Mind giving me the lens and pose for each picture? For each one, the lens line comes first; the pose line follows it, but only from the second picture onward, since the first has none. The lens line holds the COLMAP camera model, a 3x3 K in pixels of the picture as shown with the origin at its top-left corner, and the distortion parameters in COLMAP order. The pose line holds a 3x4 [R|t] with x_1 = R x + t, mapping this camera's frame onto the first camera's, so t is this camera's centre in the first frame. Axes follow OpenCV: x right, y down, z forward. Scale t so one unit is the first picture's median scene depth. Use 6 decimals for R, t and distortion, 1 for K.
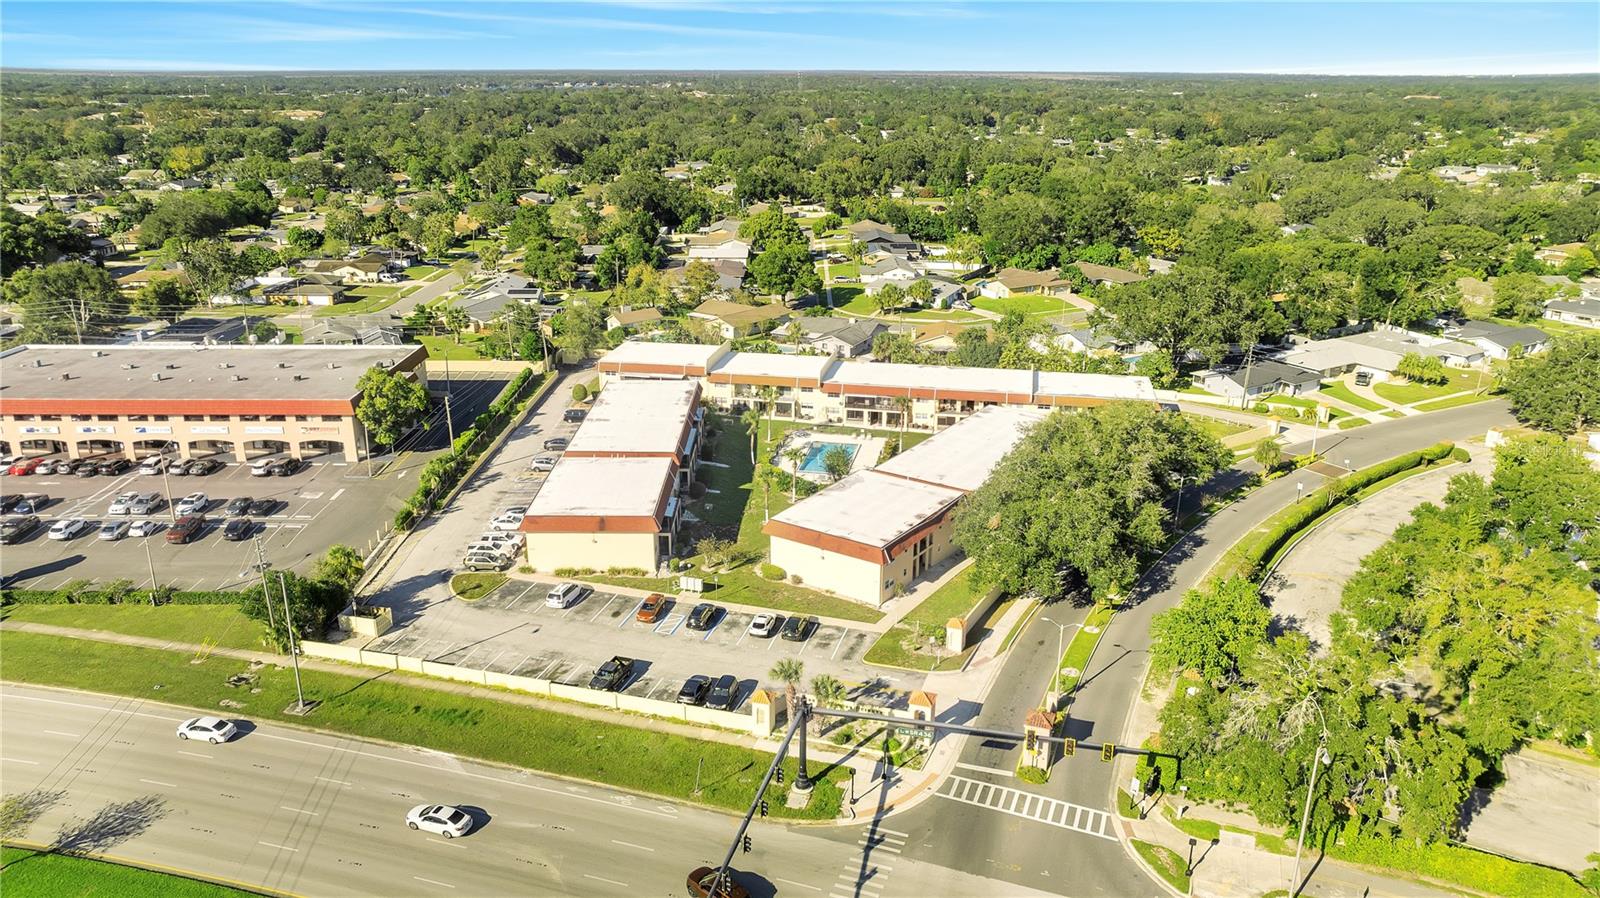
lens RADIAL K [[1133.3, 0, 807.1], [0, 1133.3, 450.3], [0, 0, 1]] dist [-0.020872, 0.012113]
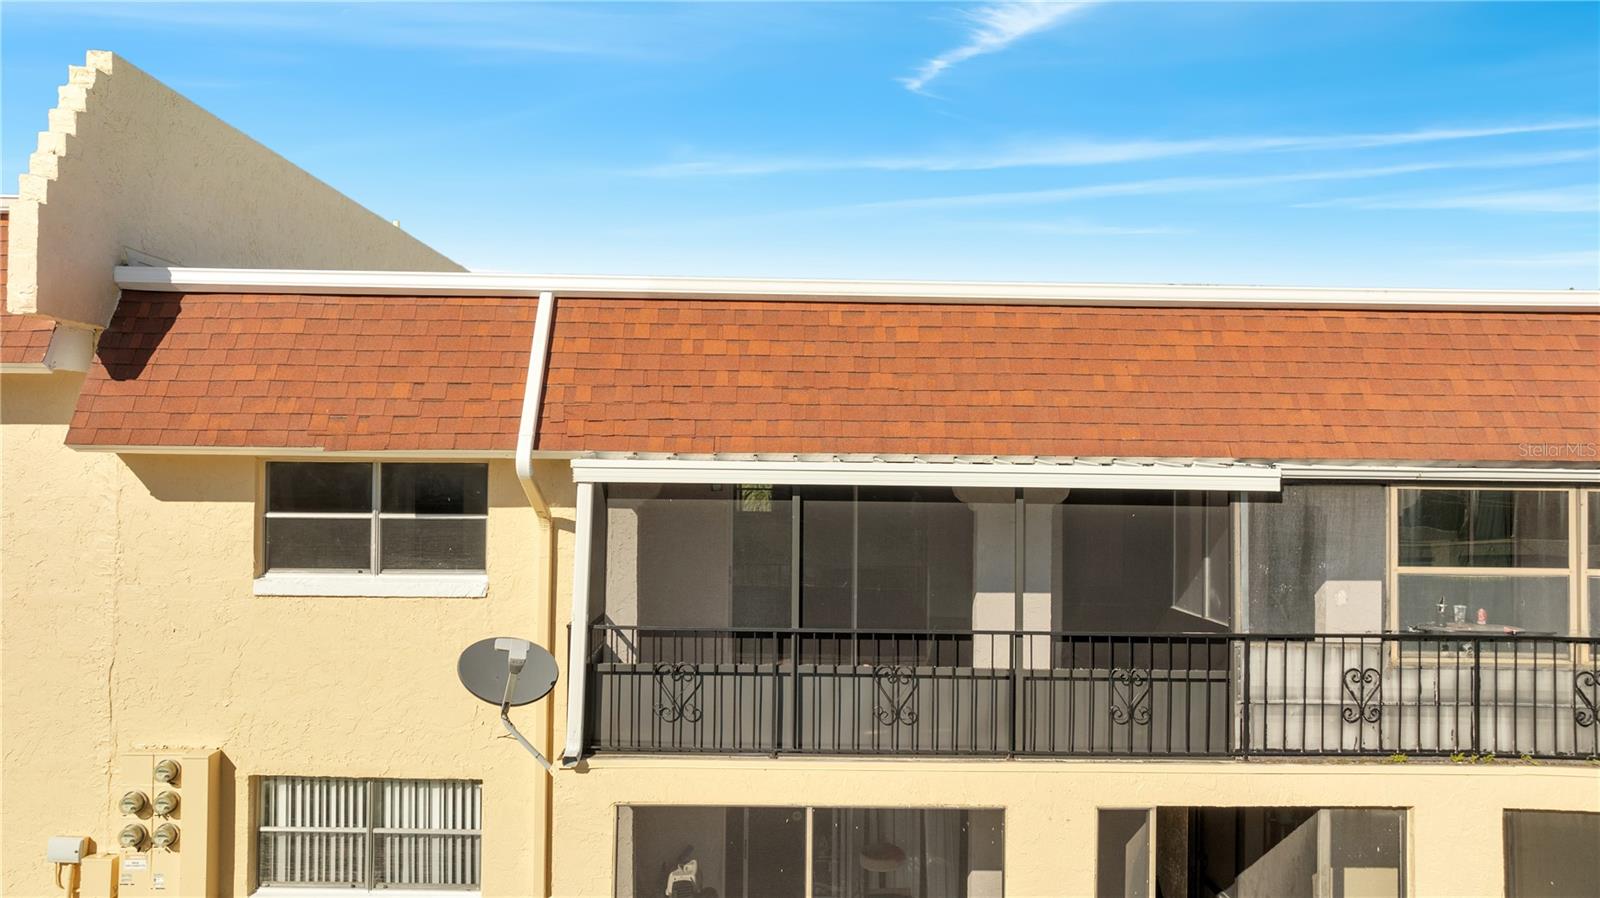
lens RADIAL K [[1133.3, 0, 801.3], [0, 1133.3, 451.1], [0, 0, 1]] dist [-0.020872, 0.012113]
pose [[0.980487, -0.003385, 0.196556, 0.022714], [0.067258, 0.945290, -0.319223, -0.023450], [-0.184722, 0.326214, 0.927072, 0.655796]]
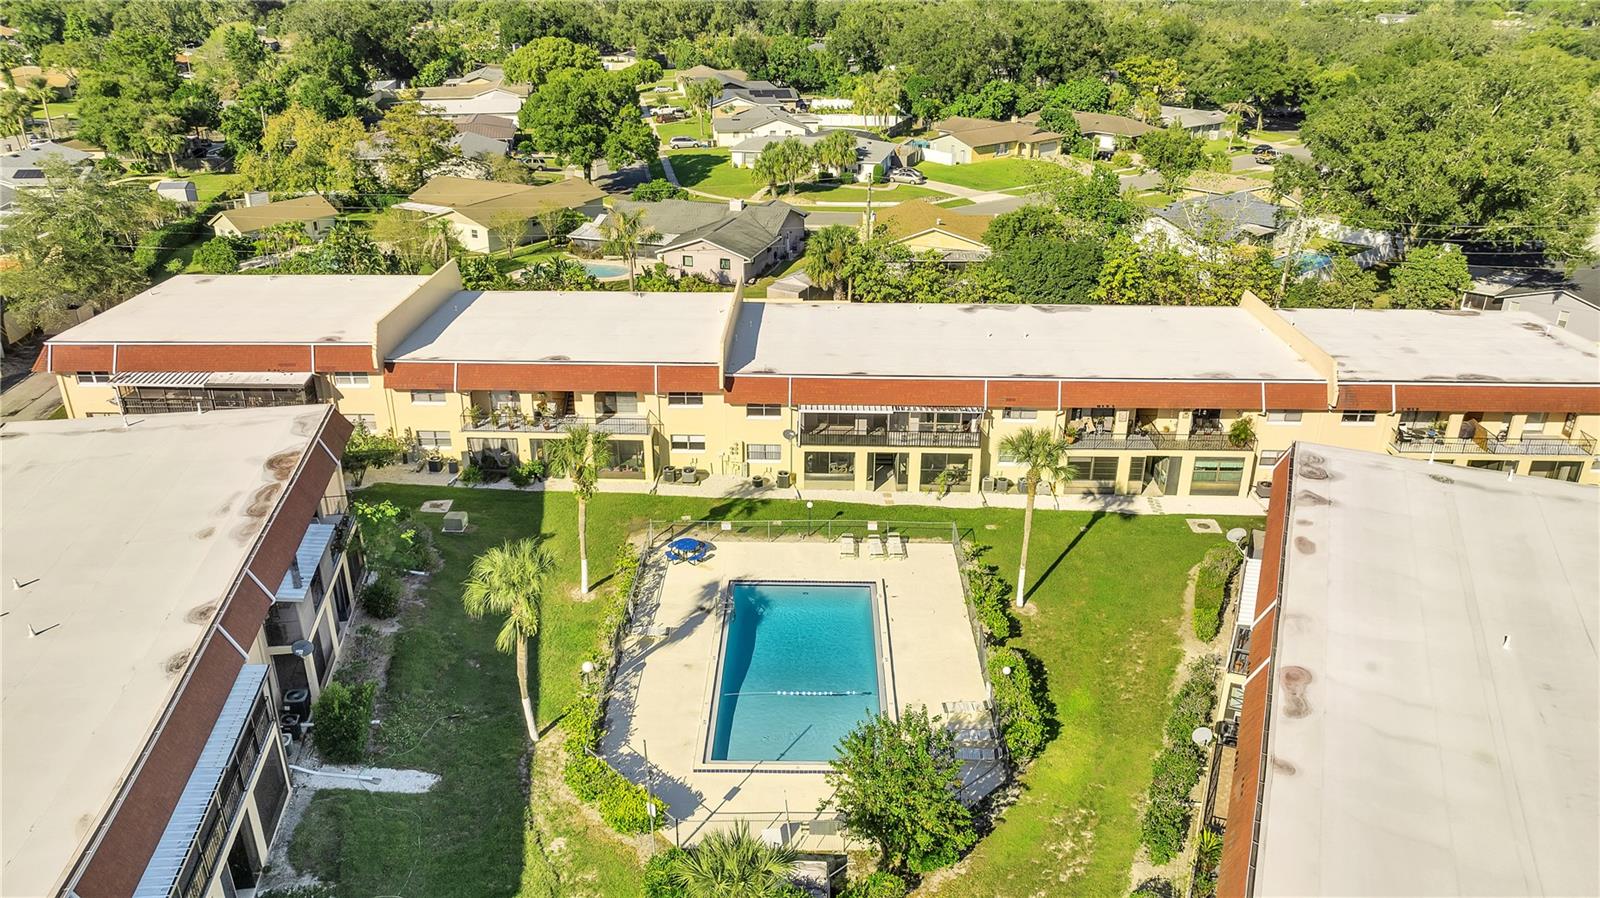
lens RADIAL K [[1133.3, 0, 811.5], [0, 1133.3, 457.8], [0, 0, 1]] dist [-0.020872, 0.012113]
pose [[0.984182, -0.070060, 0.162720, -0.013545], [0.054930, 0.993894, 0.095697, -0.045958], [-0.168430, -0.085245, 0.982021, 0.453714]]
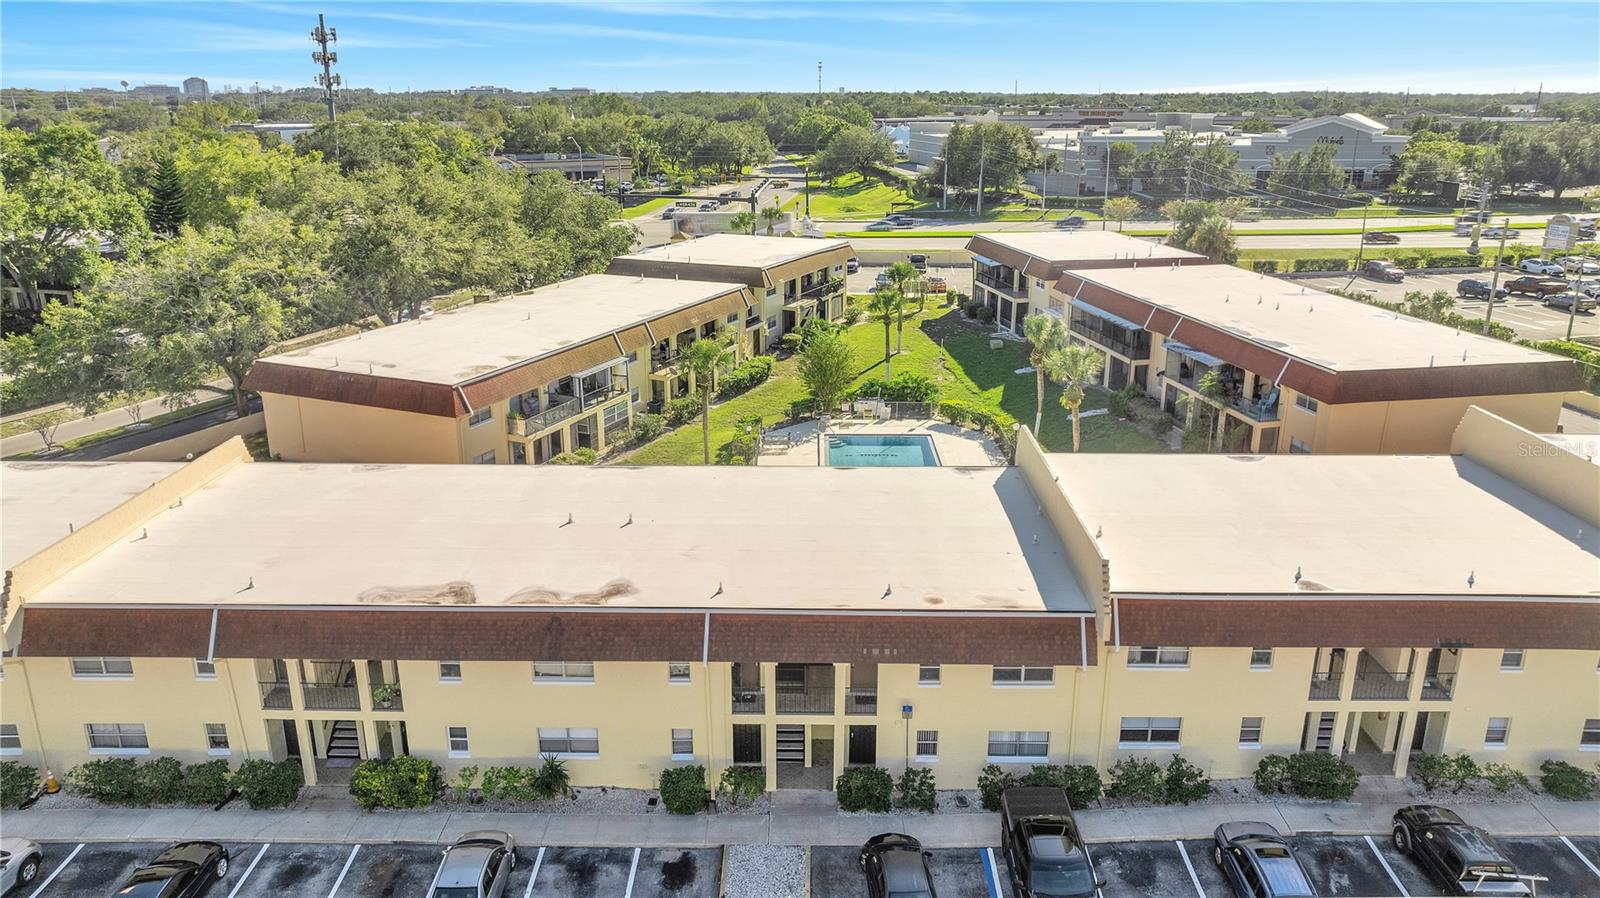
lens RADIAL K [[1133.3, 0, 805.0], [0, 1133.3, 444.7], [0, 0, 1]] dist [-0.020872, 0.012113]
pose [[-0.984136, 0.047668, -0.170889, 0.072869], [-0.062432, 0.808569, 0.585080, -0.148468], [0.166065, 0.586467, -0.792766, 0.825391]]
